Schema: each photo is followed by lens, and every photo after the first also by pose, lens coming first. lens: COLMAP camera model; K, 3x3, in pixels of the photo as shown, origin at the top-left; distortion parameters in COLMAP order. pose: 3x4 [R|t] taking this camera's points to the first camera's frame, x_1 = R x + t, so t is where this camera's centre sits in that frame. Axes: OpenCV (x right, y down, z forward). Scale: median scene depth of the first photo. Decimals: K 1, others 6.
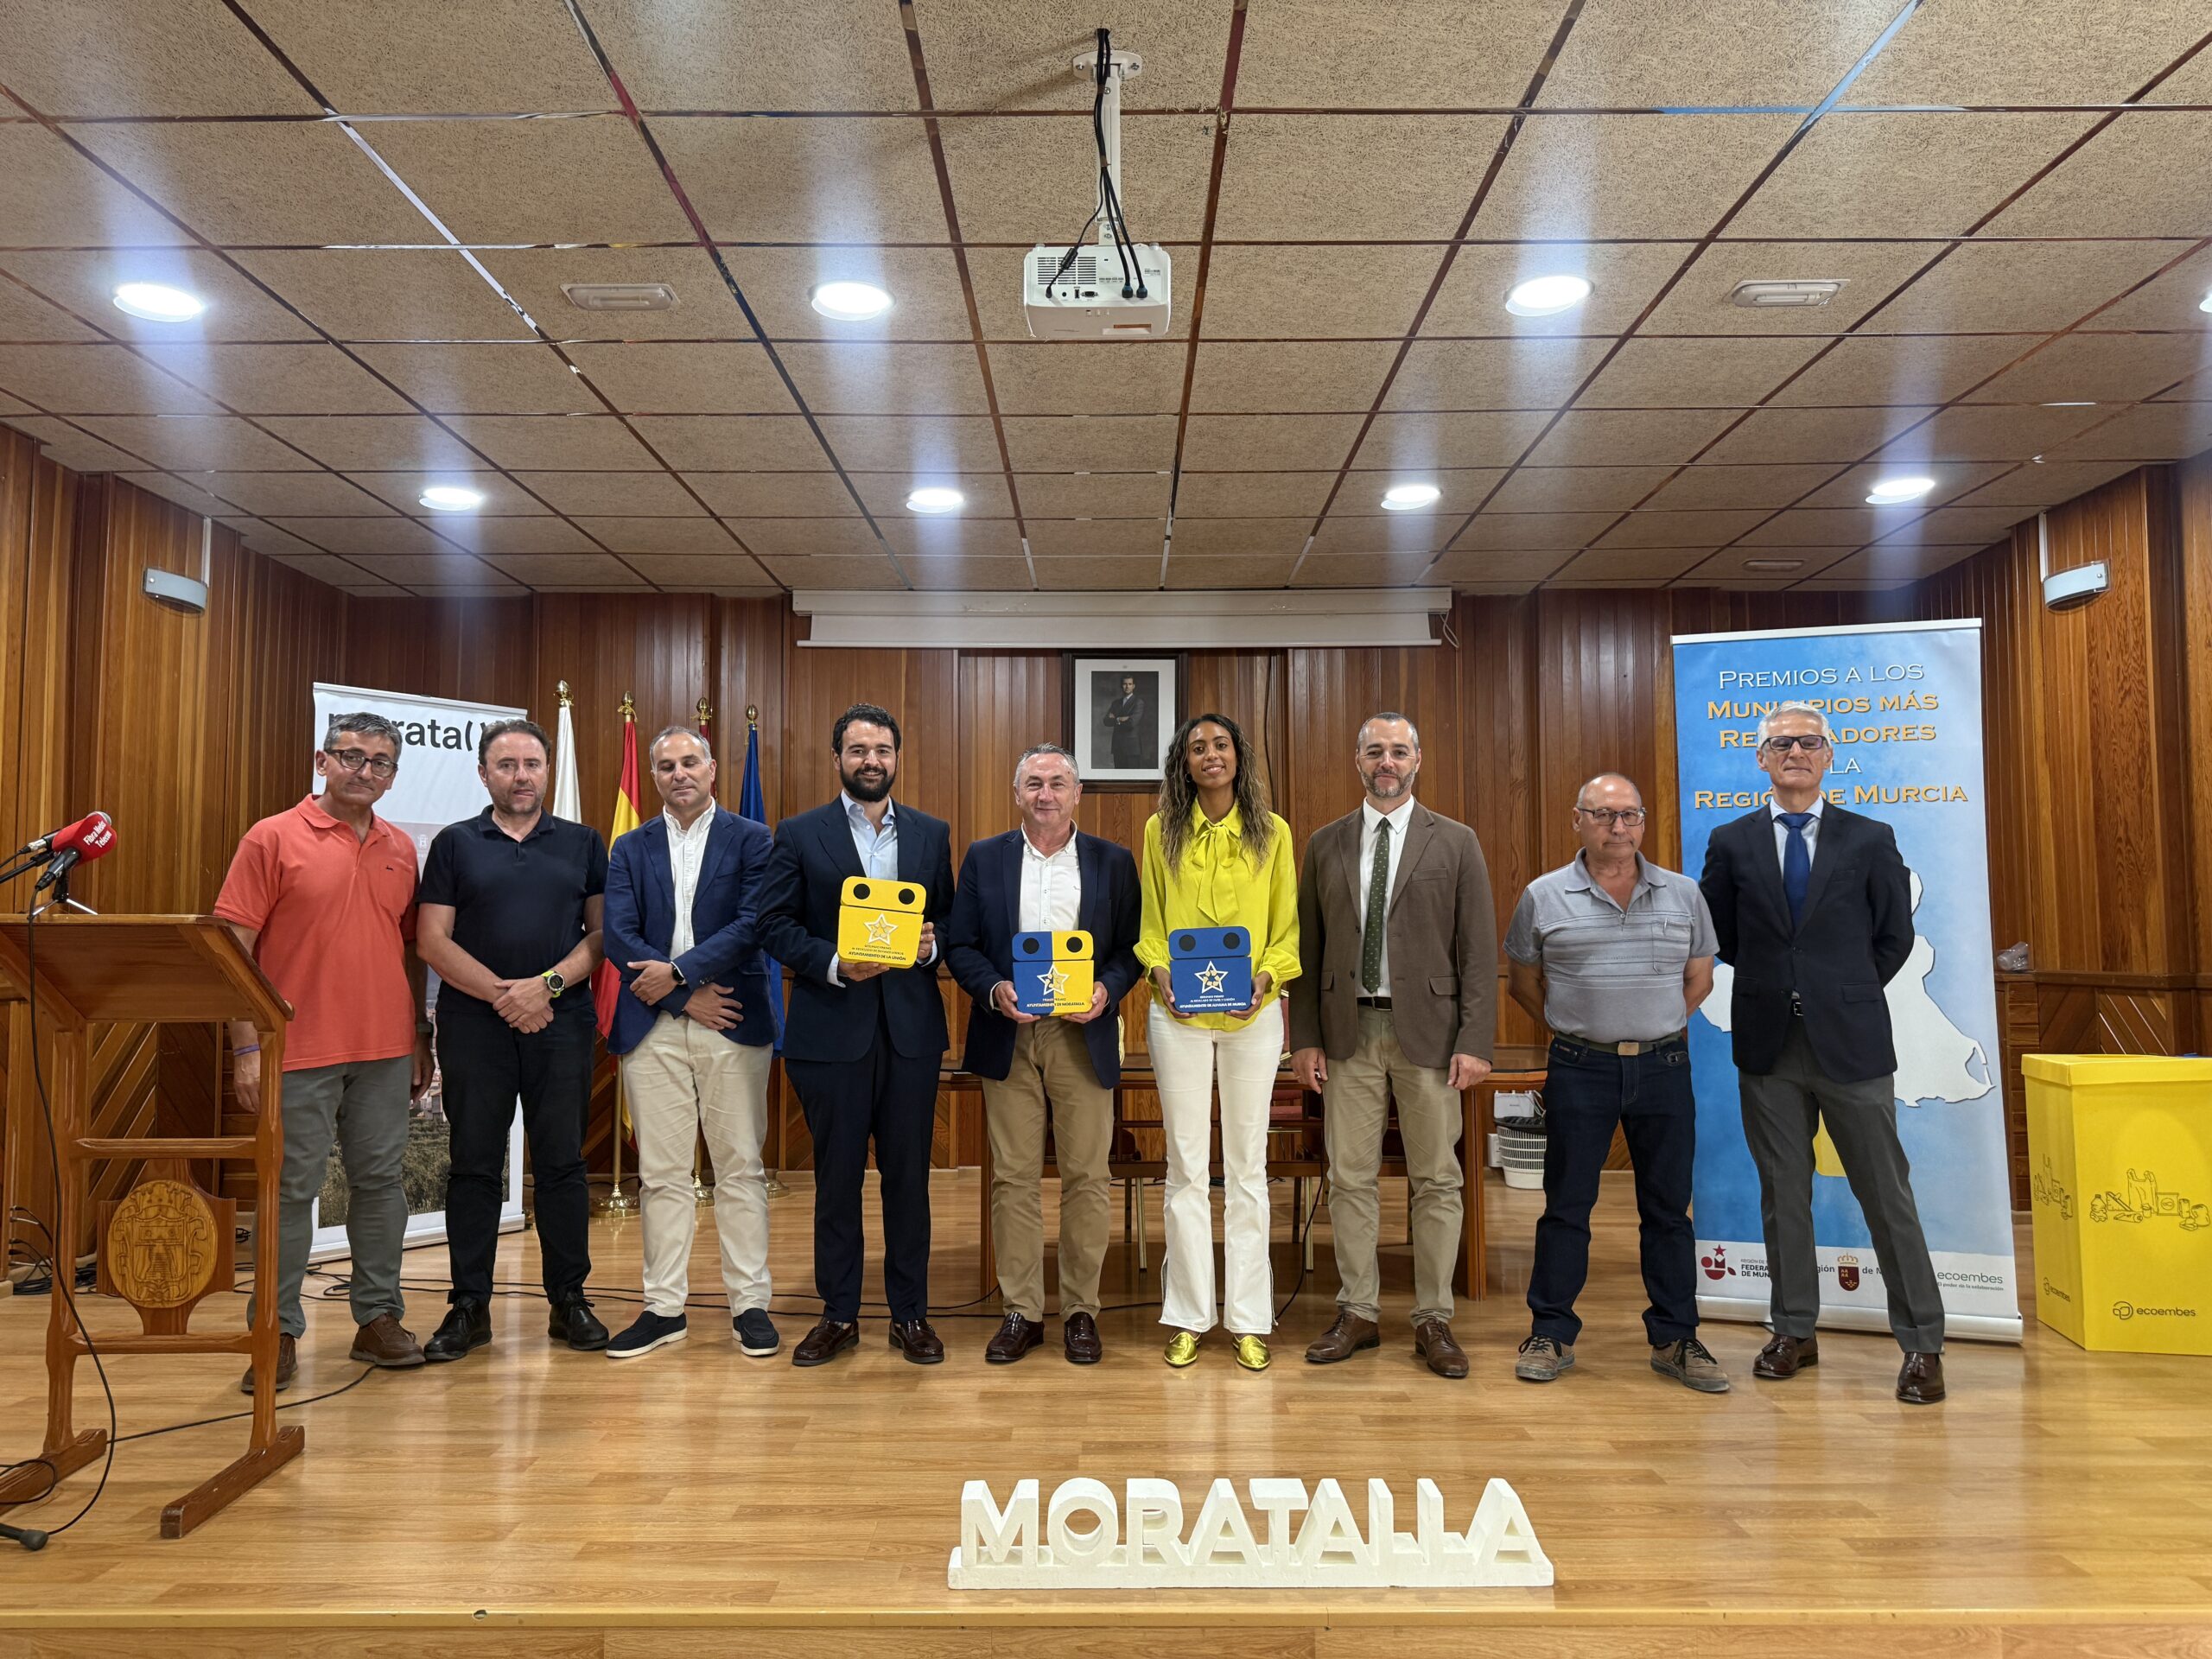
lens RADIAL K [[1559.5, 0, 1097.4], [0, 1559.5, 833.6], [0, 0, 1]] dist [0.099317, -0.139667]
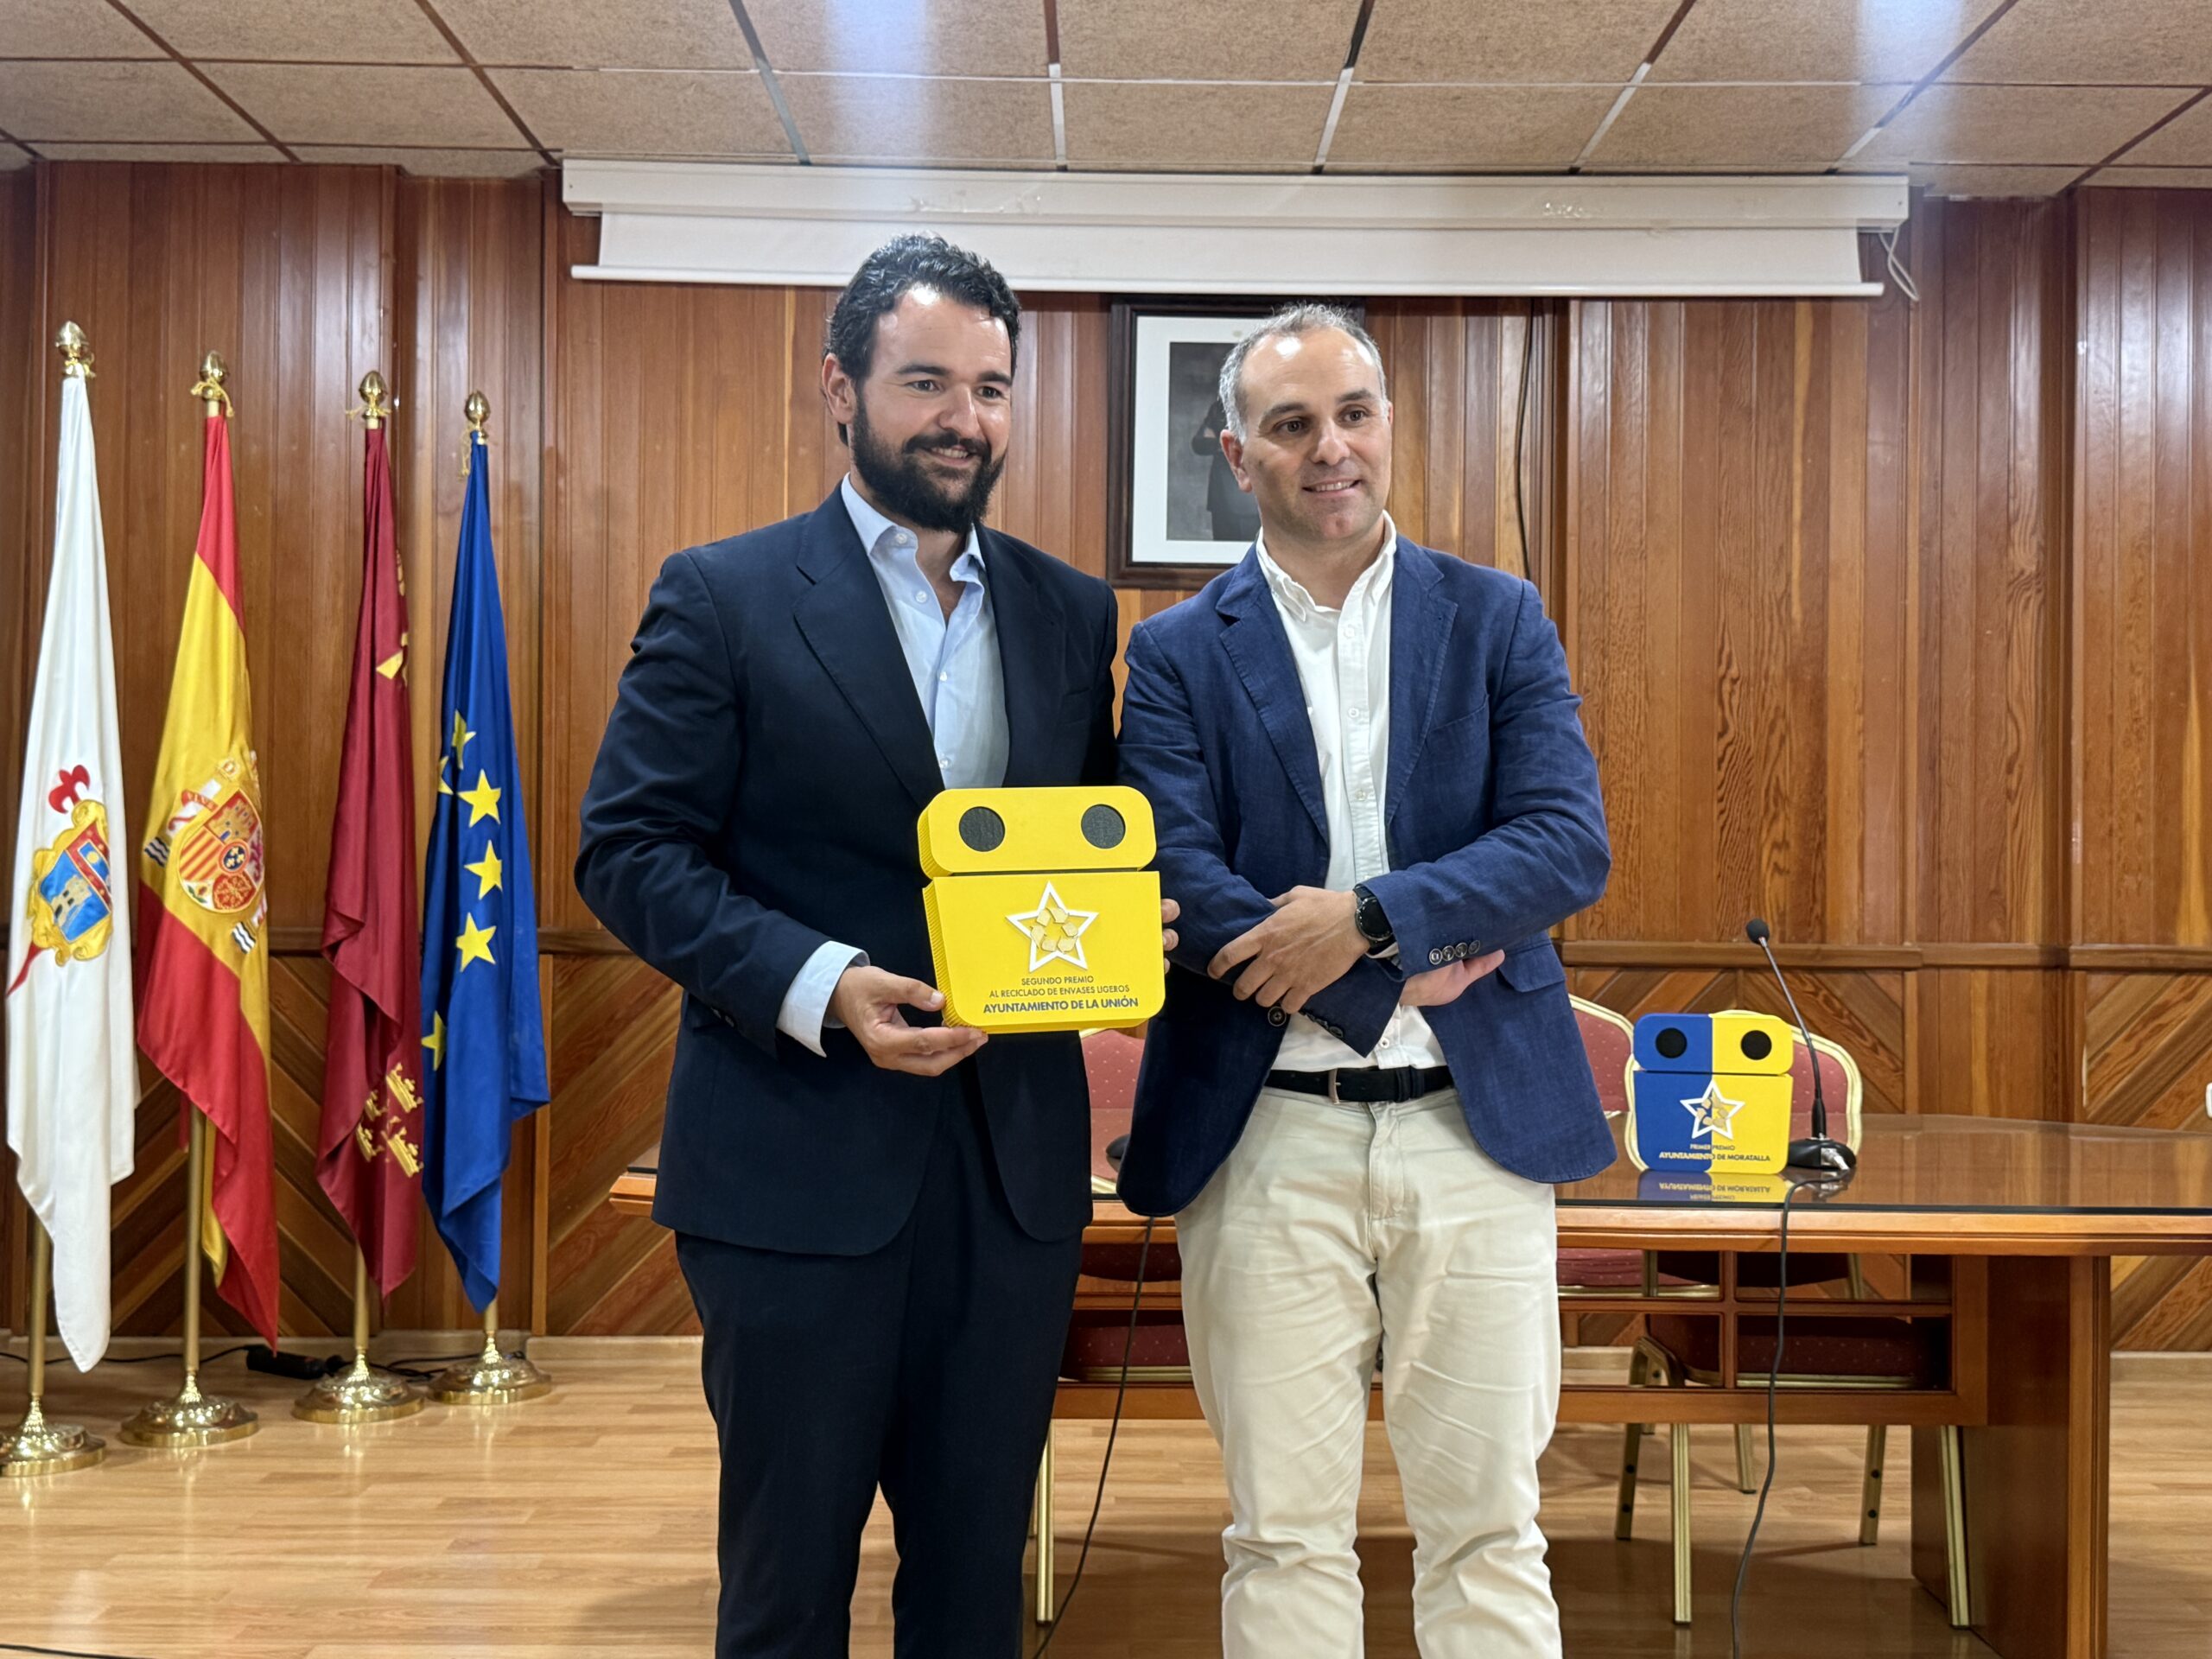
lens RADIAL K [[2493.3, 0, 1117.5], [0, 2493.3, 813.2], [0, 0, 1]] dist [0.166462, -0.463625]
pose [[0.999806, 0.013511, 0.014320, -0.043762], [-0.014148, 0.998869, 0.045397, 0.013831], [-0.013690, -0.045591, 0.998866, 0.293364]]
